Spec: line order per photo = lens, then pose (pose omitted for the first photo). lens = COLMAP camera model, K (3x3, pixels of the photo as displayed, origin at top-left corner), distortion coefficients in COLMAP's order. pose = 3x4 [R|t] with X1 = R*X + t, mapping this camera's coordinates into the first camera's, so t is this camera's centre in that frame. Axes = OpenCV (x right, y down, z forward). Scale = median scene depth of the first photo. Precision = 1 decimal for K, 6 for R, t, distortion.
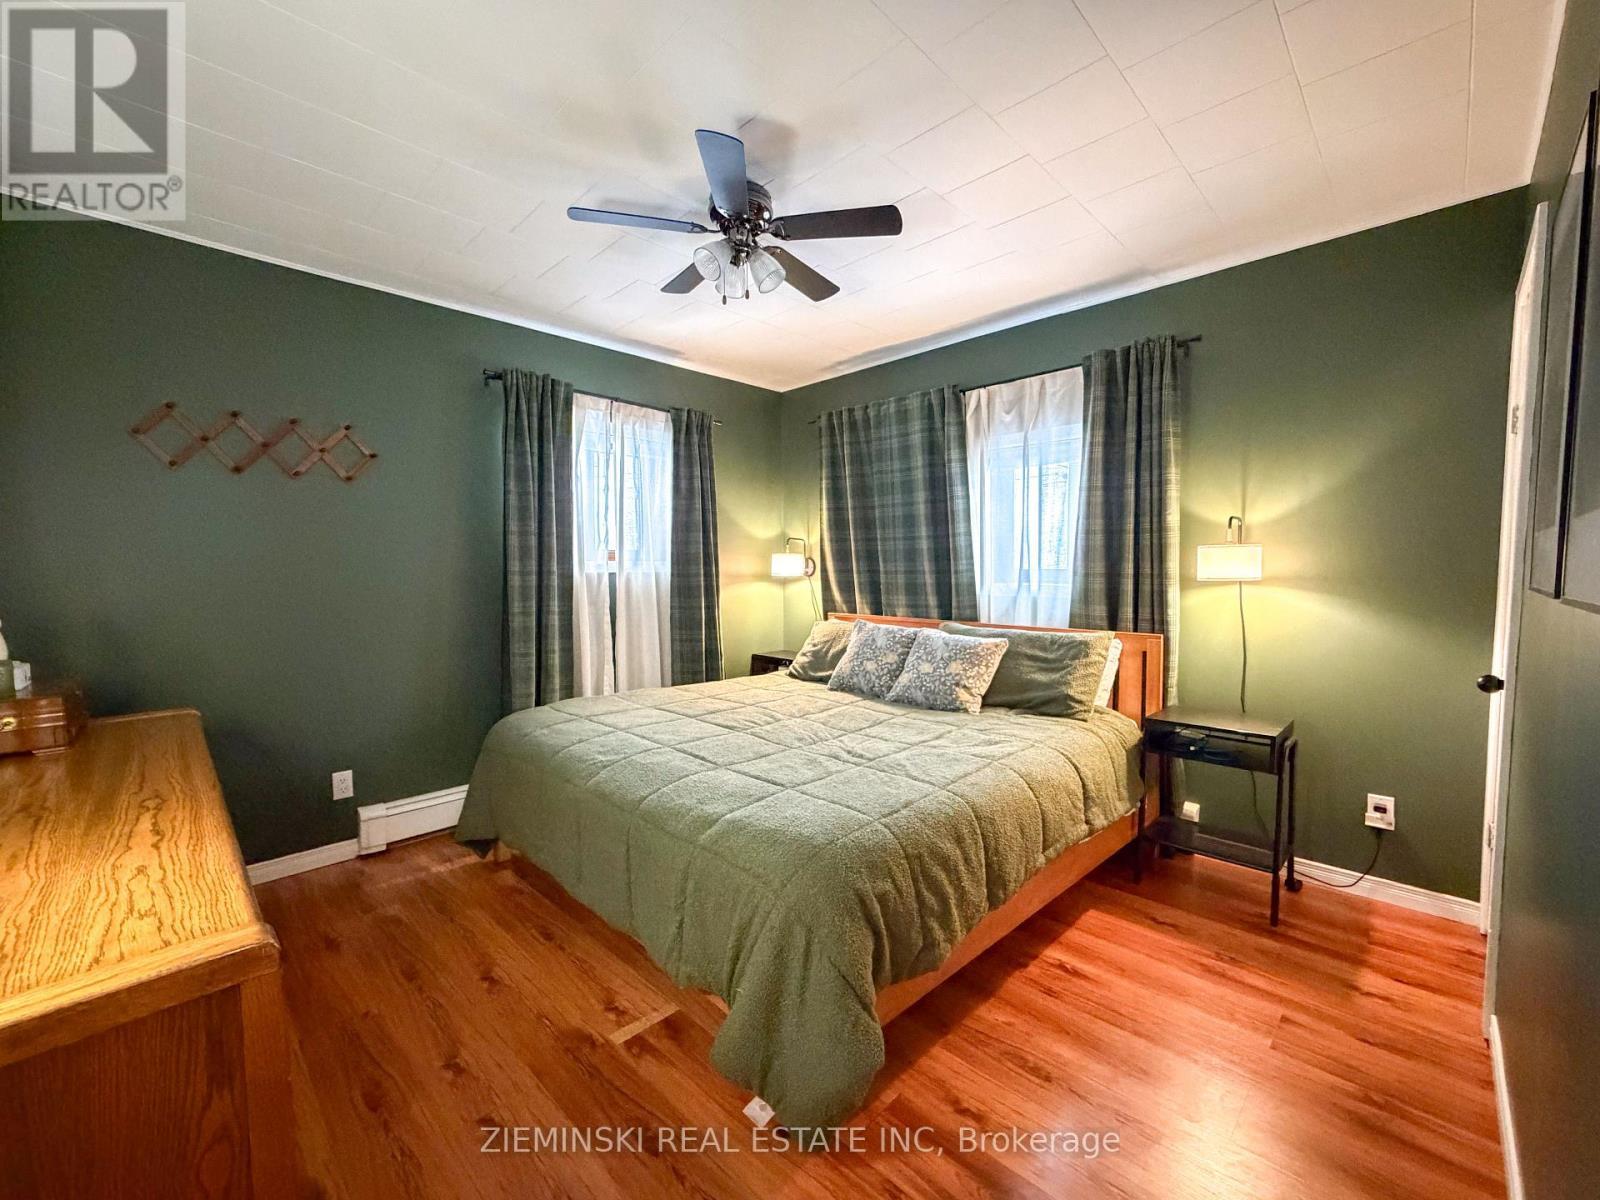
lens RADIAL K [[648.0, 0, 800.0], [0, 648.0, 600.0], [0, 0, 1]] dist [0.000768, 0.000075]
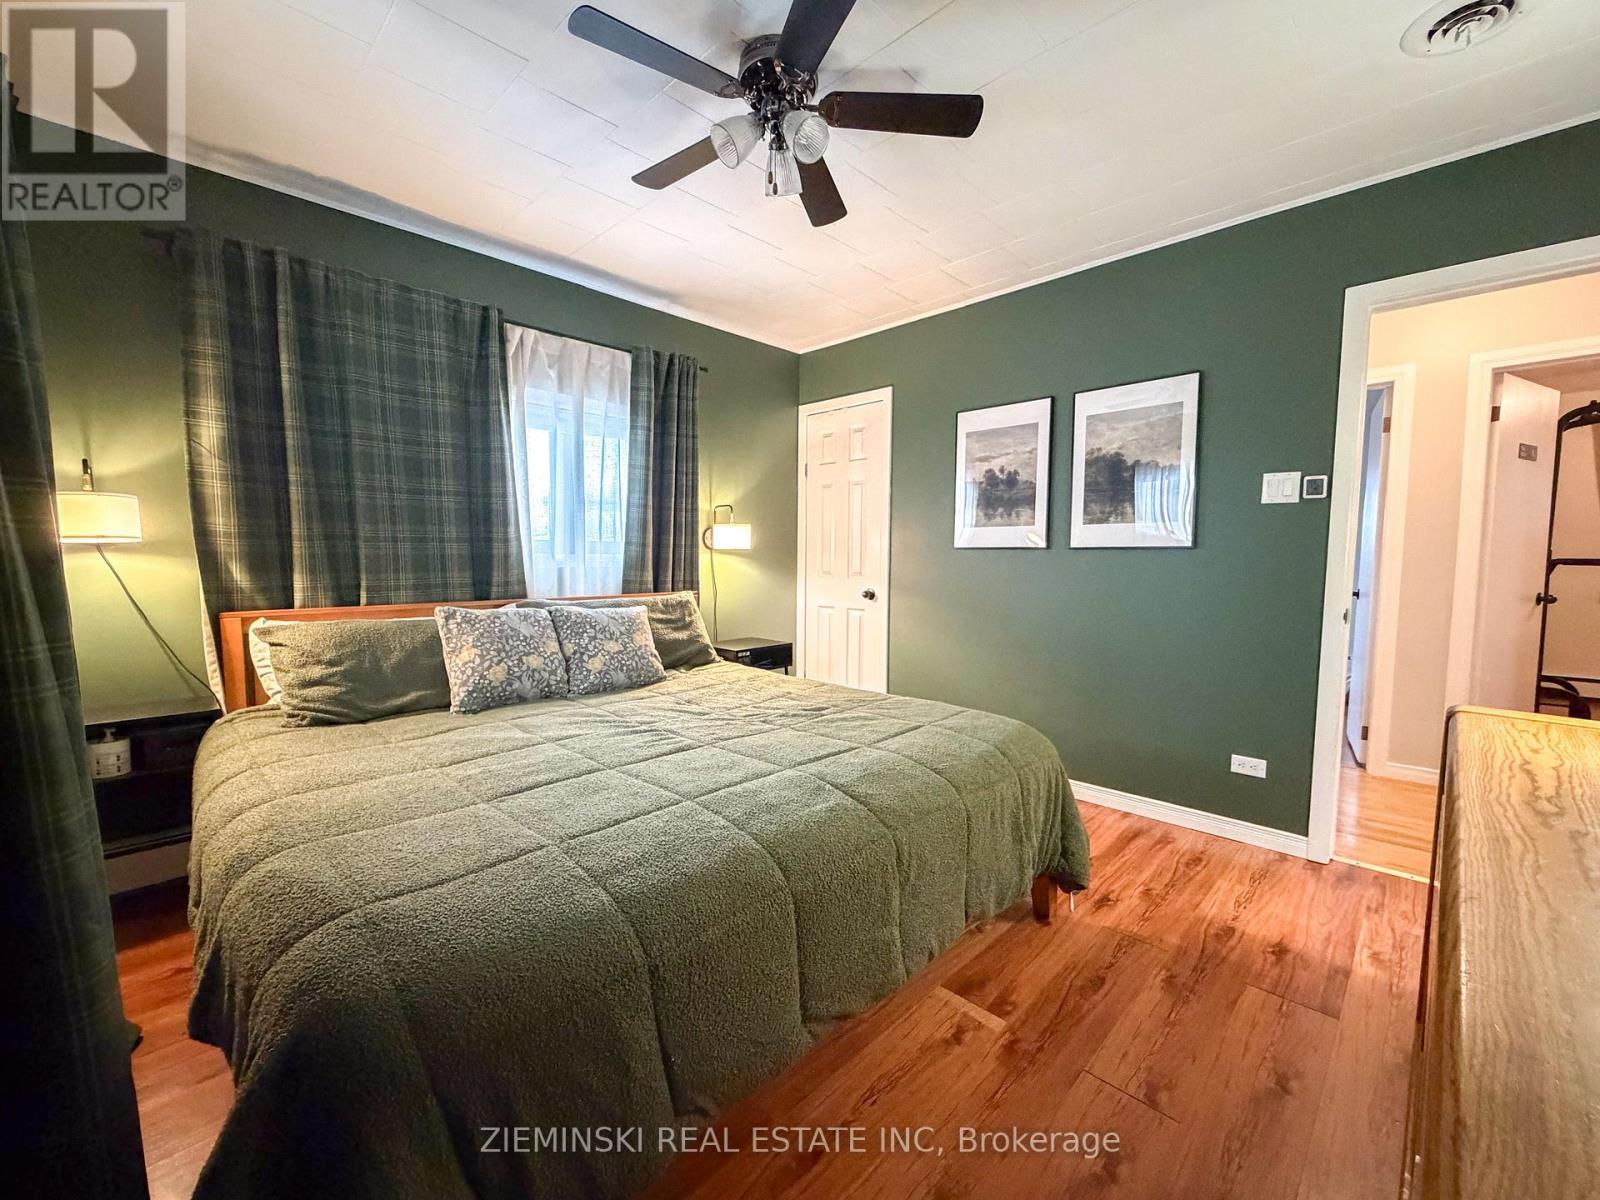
lens RADIAL K [[648.0, 0, 800.0], [0, 648.0, 600.0], [0, 0, 1]] dist [0.000768, 0.000075]
pose [[0.002326, -0.067959, 0.997685, -0.627841], [0.046408, 0.996620, 0.067779, -0.006592], [-0.998920, 0.046143, 0.005472, 0.669060]]
